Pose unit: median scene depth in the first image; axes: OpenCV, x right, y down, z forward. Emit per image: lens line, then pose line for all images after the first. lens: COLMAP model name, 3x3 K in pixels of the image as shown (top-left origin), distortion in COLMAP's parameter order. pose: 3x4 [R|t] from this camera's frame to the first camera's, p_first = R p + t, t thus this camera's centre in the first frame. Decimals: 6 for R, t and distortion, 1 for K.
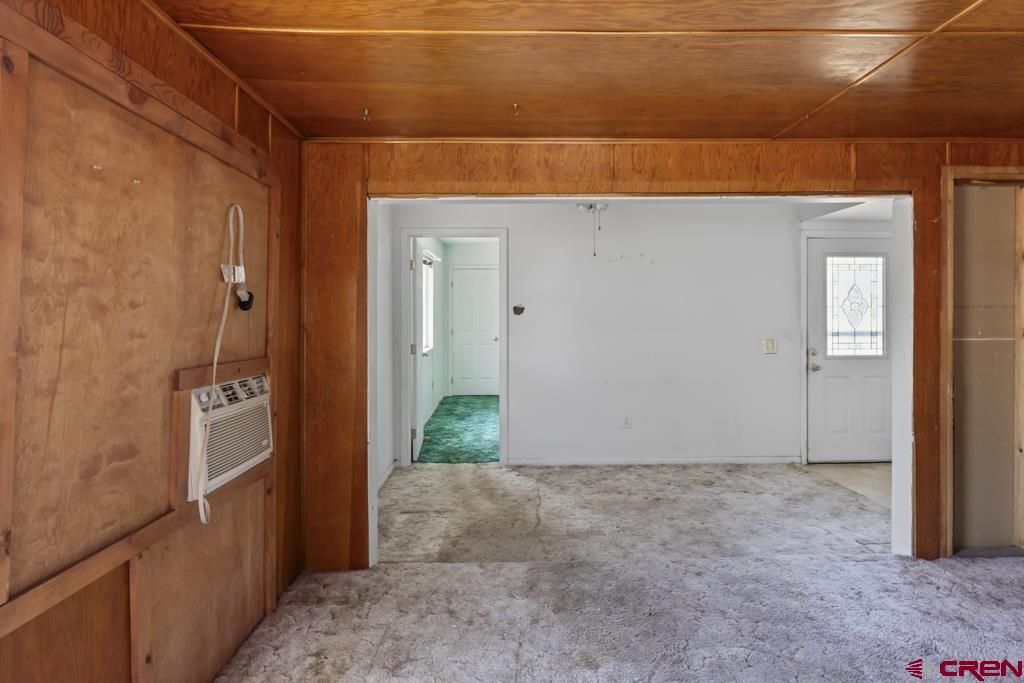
lens RADIAL K [[537.7, 0, 519.0], [0, 537.7, 310.4], [0, 0, 1]] dist [-0.002685, 0.000578]
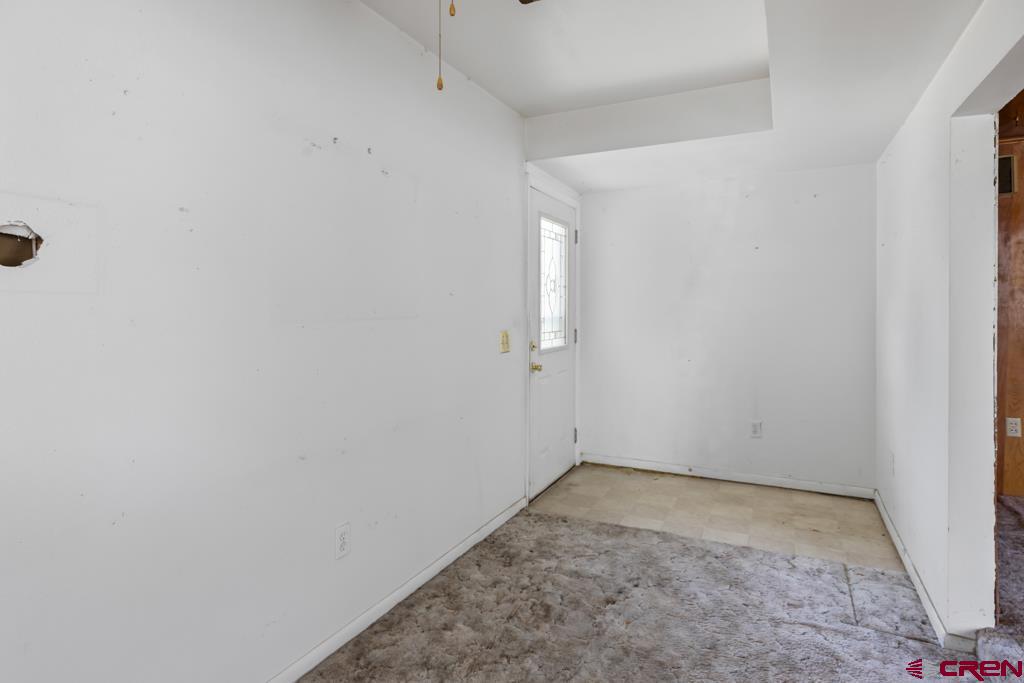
lens RADIAL K [[537.7, 0, 507.7], [0, 537.7, 307.7], [0, 0, 1]] dist [-0.002685, 0.000578]
pose [[0.483280, 0.004510, 0.875454, -0.184515], [-0.005074, 0.999984, -0.002351, 0.051557], [-0.875451, -0.003306, 0.483296, 1.243475]]
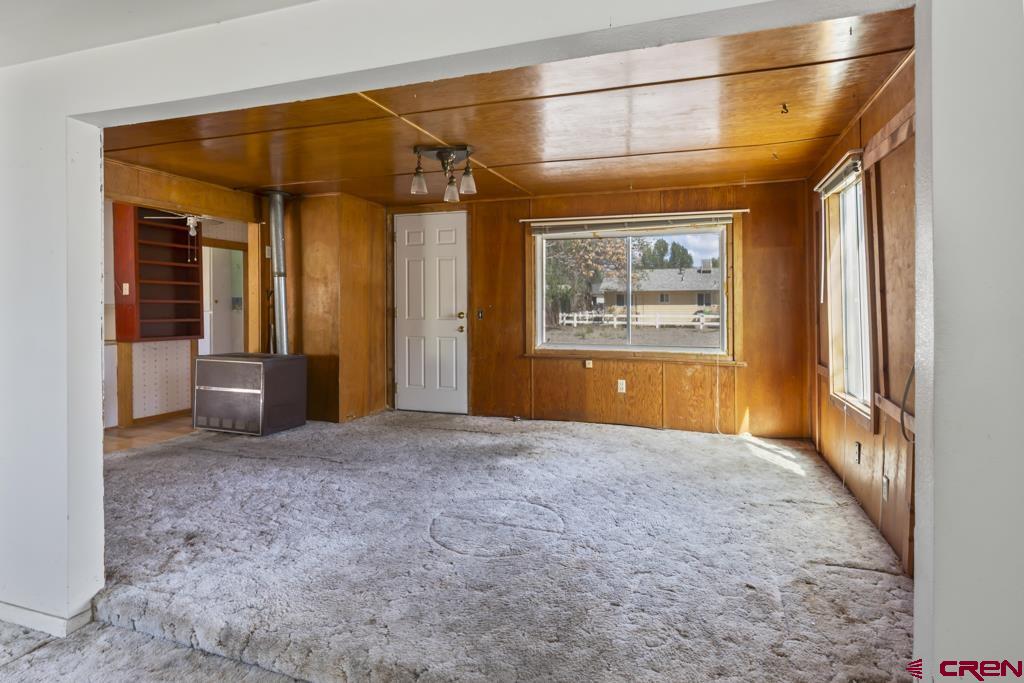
lens RADIAL K [[537.7, 0, 519.5], [0, 537.7, 299.9], [0, 0, 1]] dist [-0.002685, 0.000578]
pose [[-0.943514, 0.008298, 0.331230, -0.098879], [0.004458, 0.999914, -0.012350, 0.057041], [-0.331304, -0.010176, -0.943469, 1.571254]]
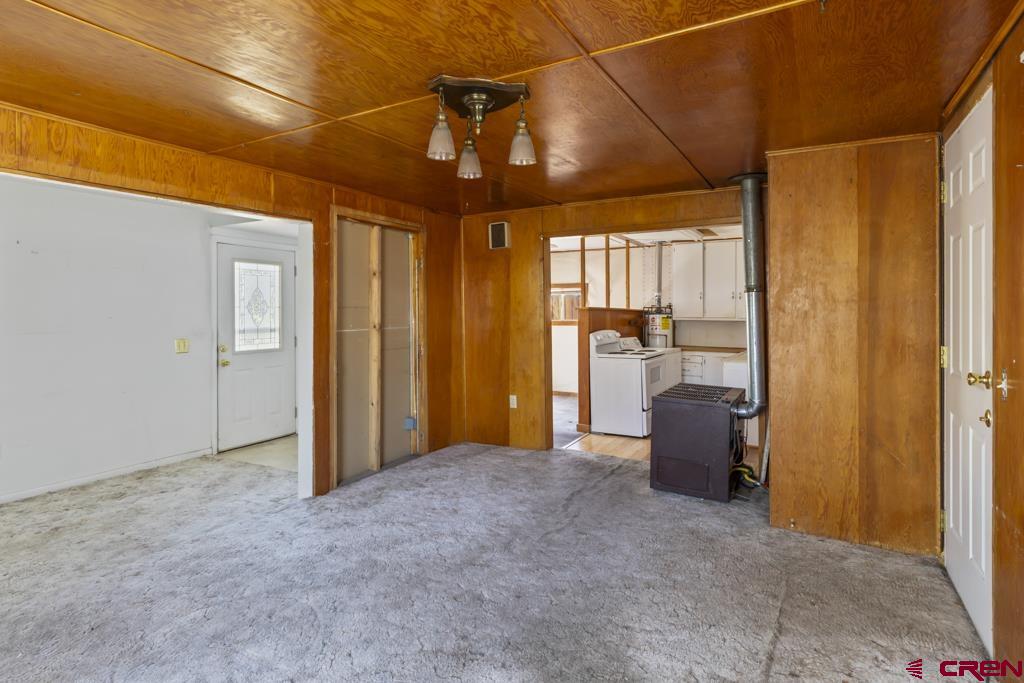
lens RADIAL K [[537.7, 0, 511.4], [0, 537.7, 316.7], [0, 0, 1]] dist [-0.002685, 0.000578]
pose [[0.512301, -0.008524, 0.858764, -0.152233], [0.000215, 0.999952, 0.009797, 0.004153], [-0.858806, -0.004835, 0.512278, -0.096812]]
